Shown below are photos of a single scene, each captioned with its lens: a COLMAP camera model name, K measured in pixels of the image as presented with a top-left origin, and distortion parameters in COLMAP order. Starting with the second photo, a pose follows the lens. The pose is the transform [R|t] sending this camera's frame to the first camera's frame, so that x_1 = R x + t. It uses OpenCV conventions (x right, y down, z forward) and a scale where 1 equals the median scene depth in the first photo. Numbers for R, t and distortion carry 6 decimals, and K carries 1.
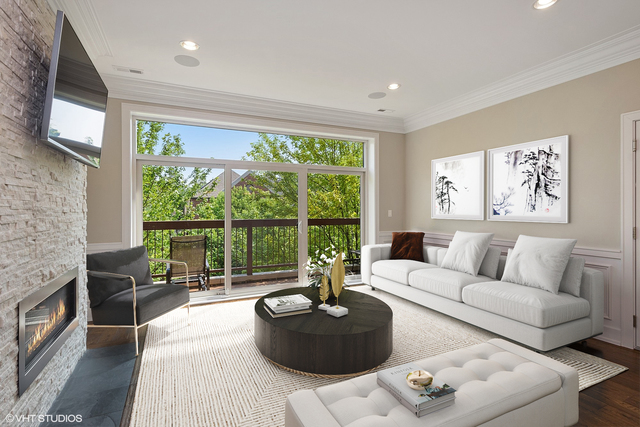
lens RADIAL K [[306.9, 0, 319.5], [0, 306.9, 208.2], [0, 0, 1]] dist [0.001722, -0.000111]
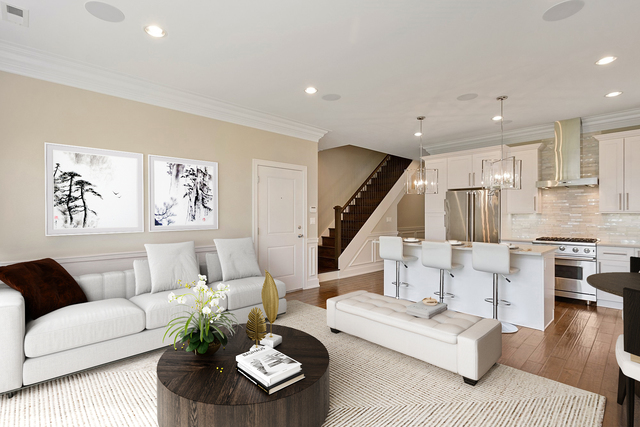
lens RADIAL K [[306.9, 0, 321.5], [0, 306.9, 217.0], [0, 0, 1]] dist [0.001722, -0.000111]
pose [[-0.314623, 0.002536, 0.949213, -0.507697], [0.013080, 0.999913, 0.001664, 0.000406], [-0.949127, 0.012940, -0.314629, 0.852588]]
